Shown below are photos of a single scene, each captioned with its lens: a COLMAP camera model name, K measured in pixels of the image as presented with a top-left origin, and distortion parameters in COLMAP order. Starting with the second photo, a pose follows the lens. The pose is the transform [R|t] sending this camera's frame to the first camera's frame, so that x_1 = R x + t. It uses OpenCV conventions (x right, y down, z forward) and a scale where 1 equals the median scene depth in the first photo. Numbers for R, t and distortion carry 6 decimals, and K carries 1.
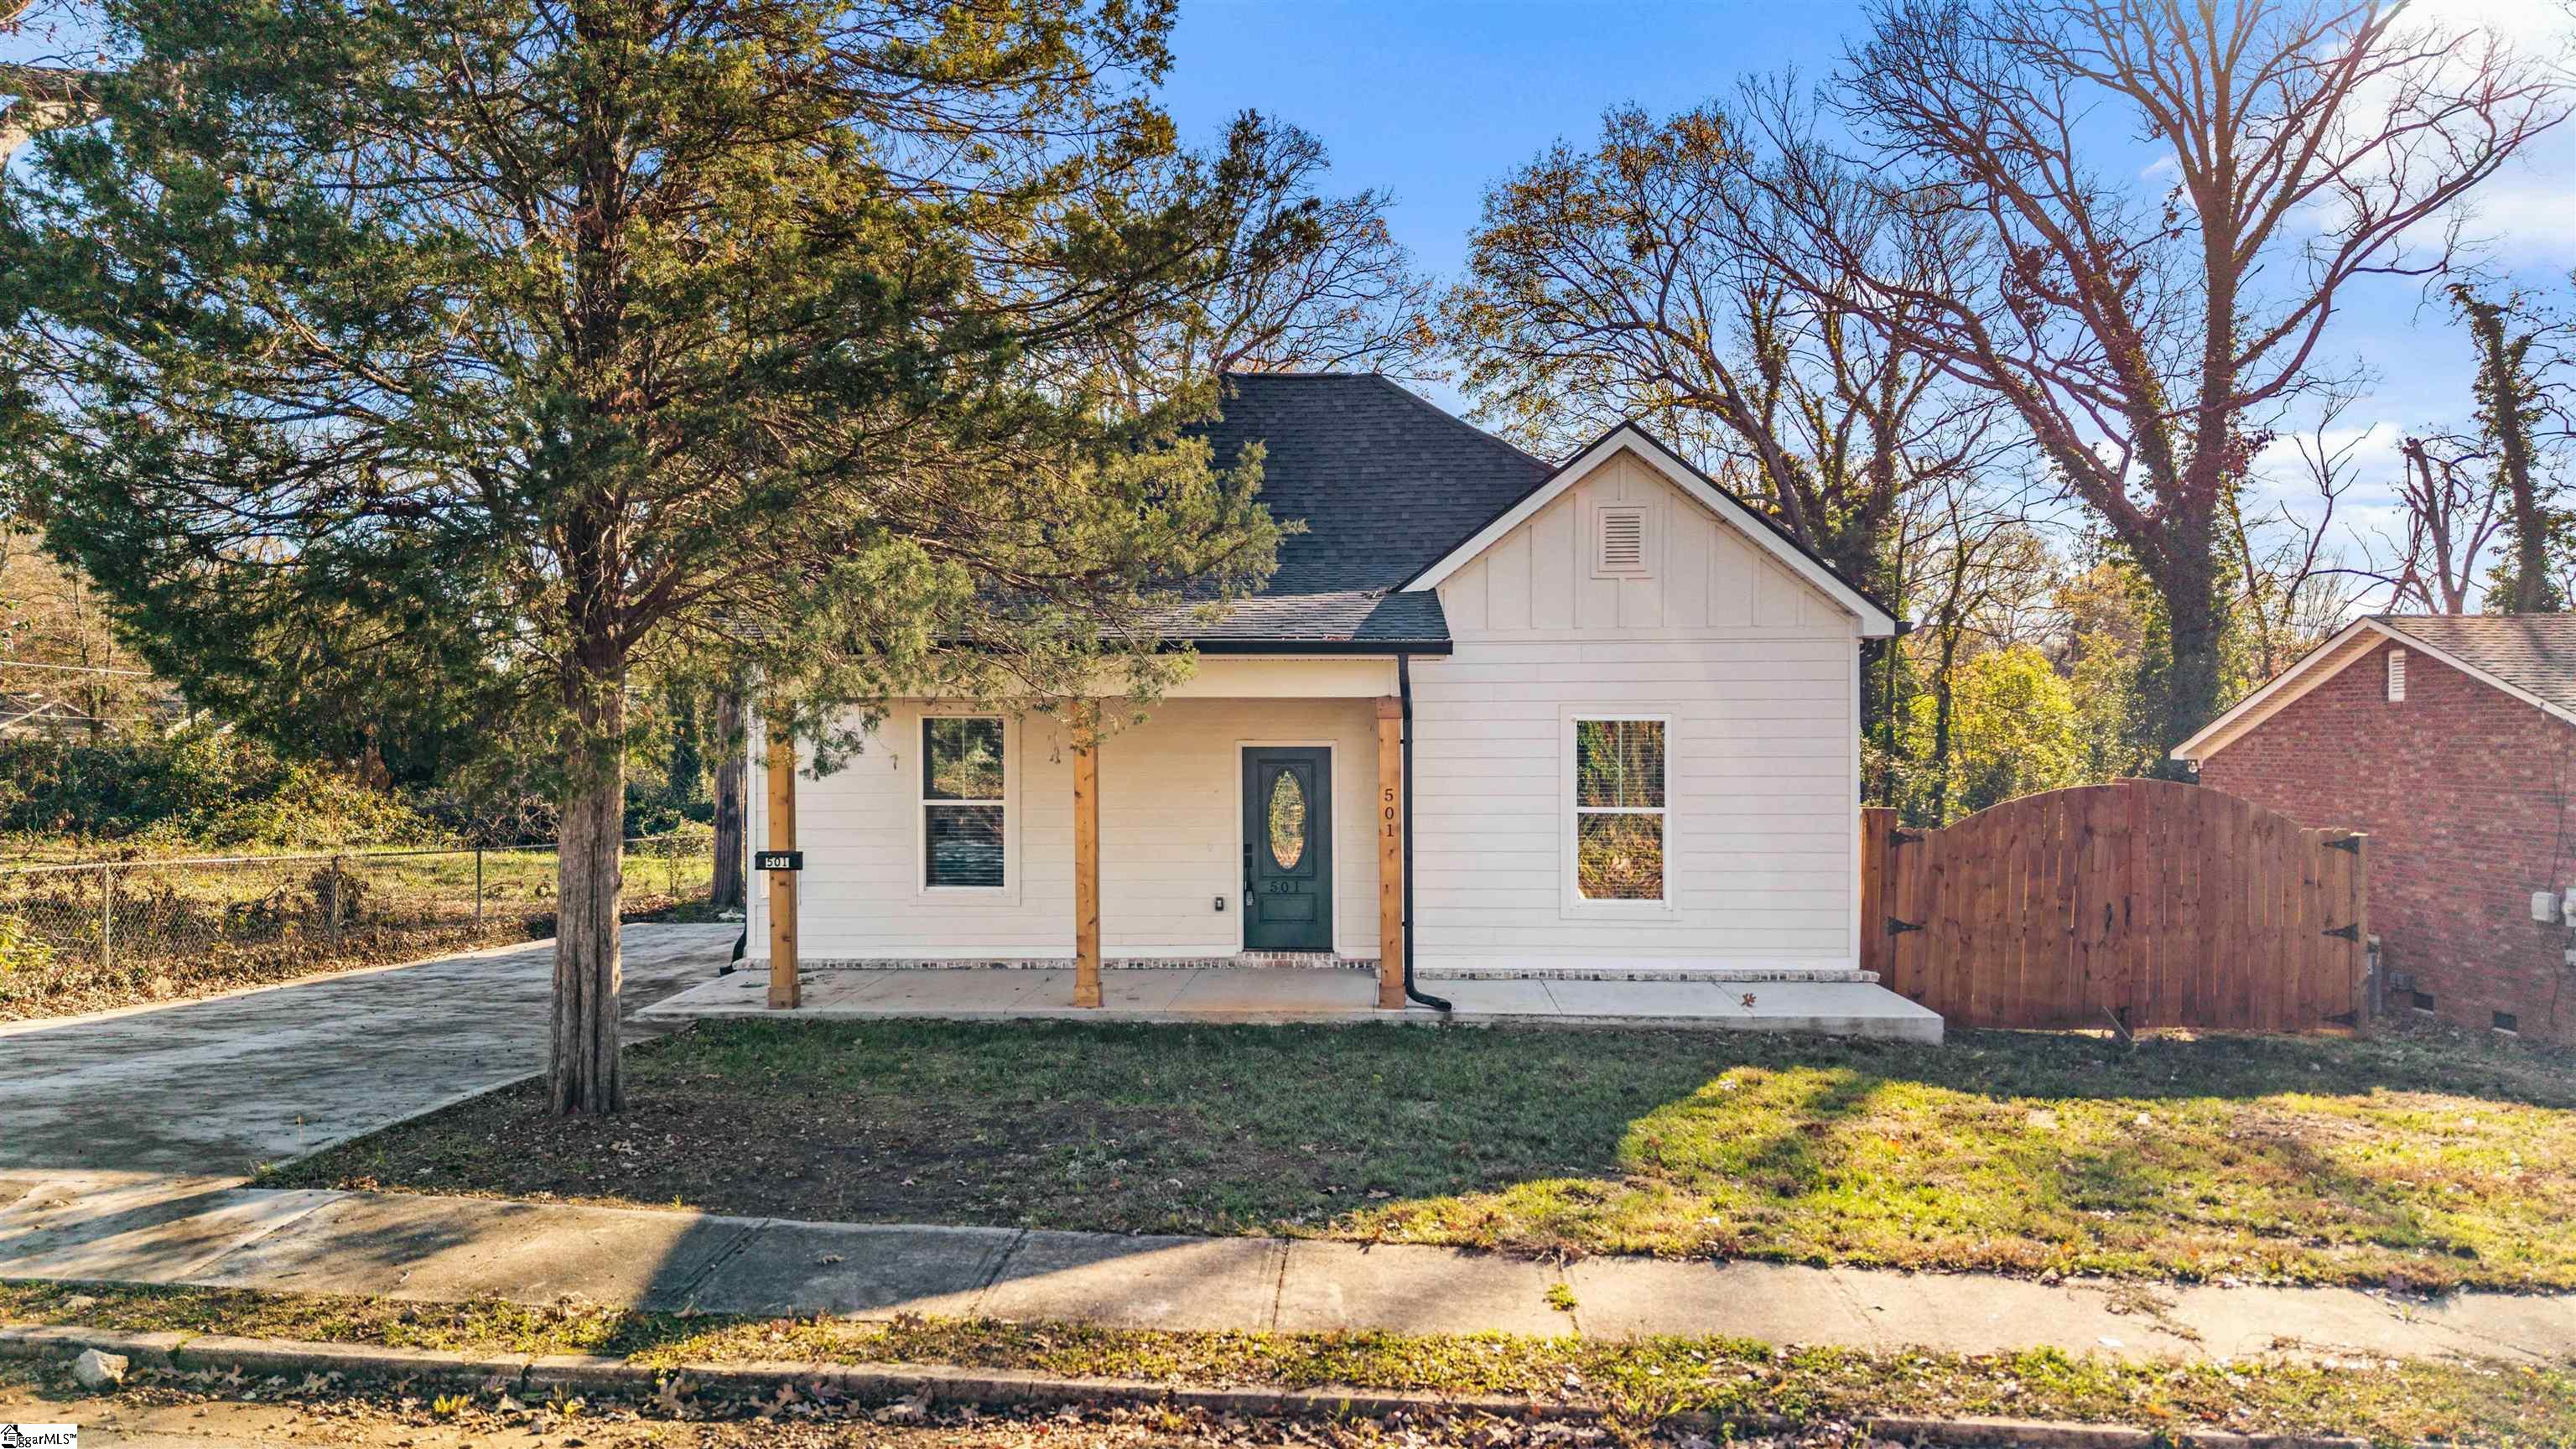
lens RADIAL K [[1761.6, 0, 1288.0], [0, 1761.6, 724.5], [0, 0, 1]] dist [0.005525, 0.048652]
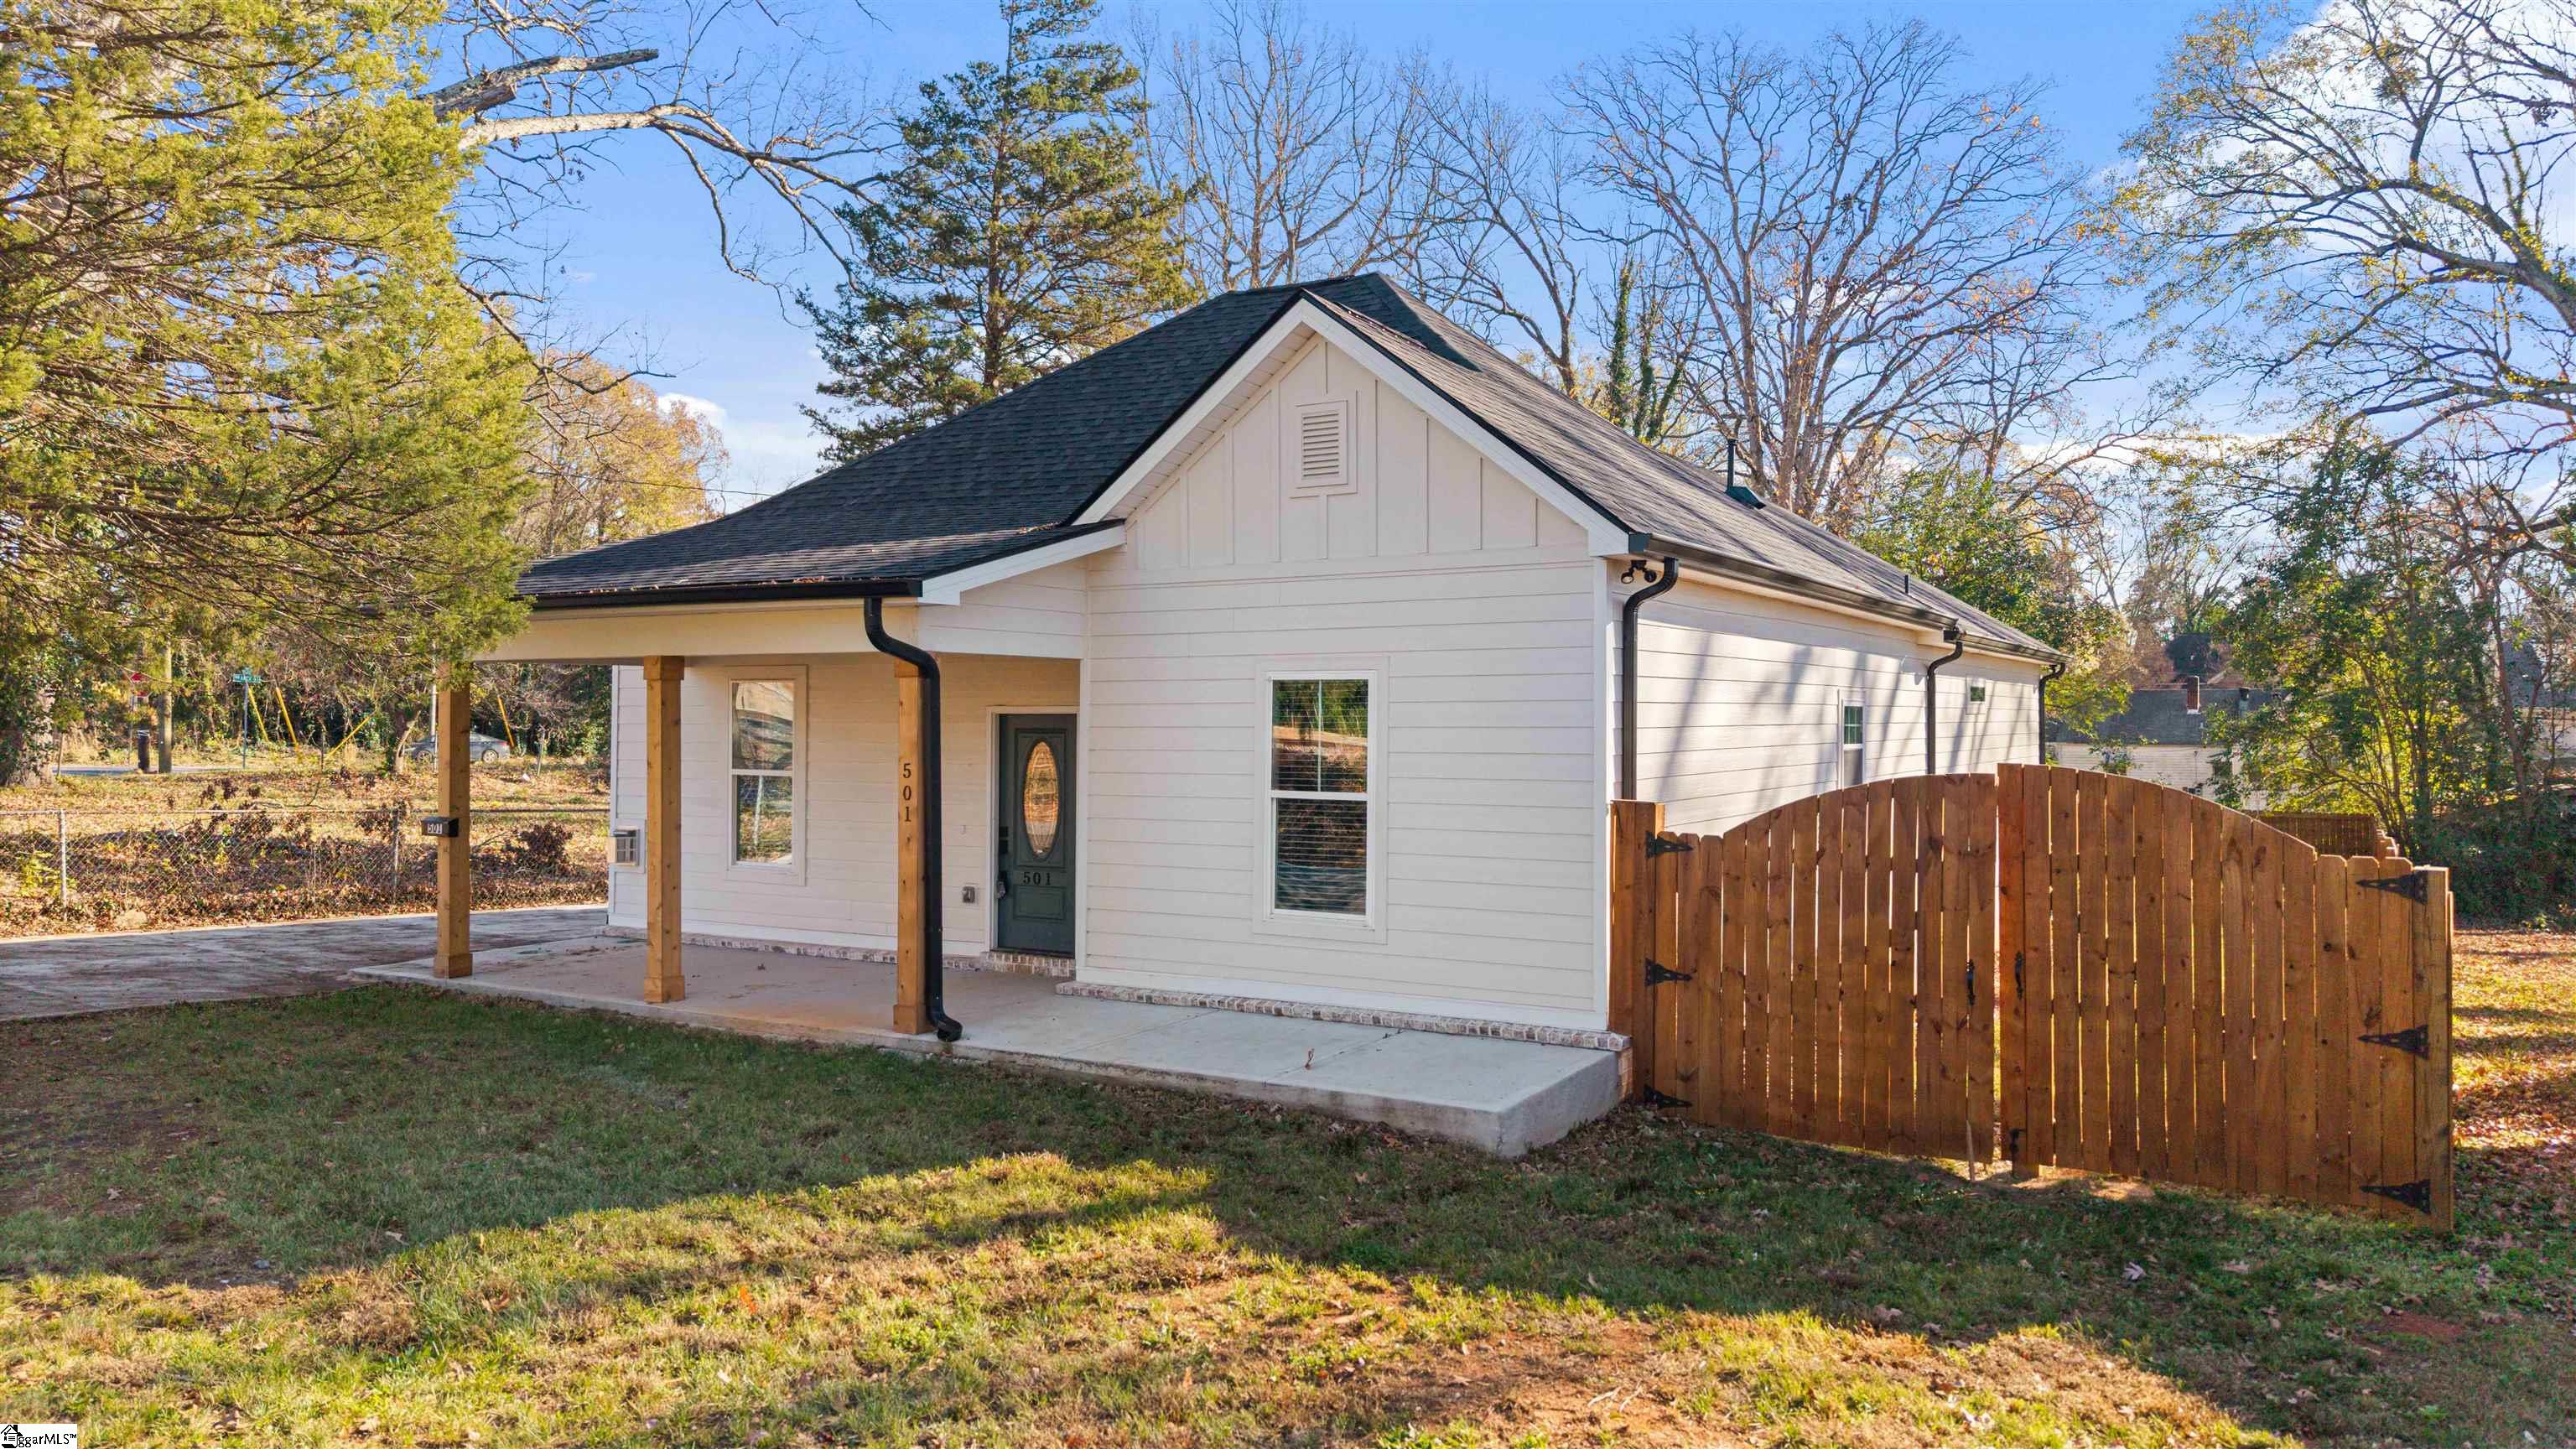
lens RADIAL K [[1746.9, 0, 1272.4], [0, 1746.9, 723.6], [0, 0, 1]] dist [0.069098, 0.000207]
pose [[0.893986, 0.004142, -0.448075, 0.510395], [-0.000333, 0.999963, 0.008579, 0.010733], [0.448094, -0.007521, 0.893955, 0.313503]]
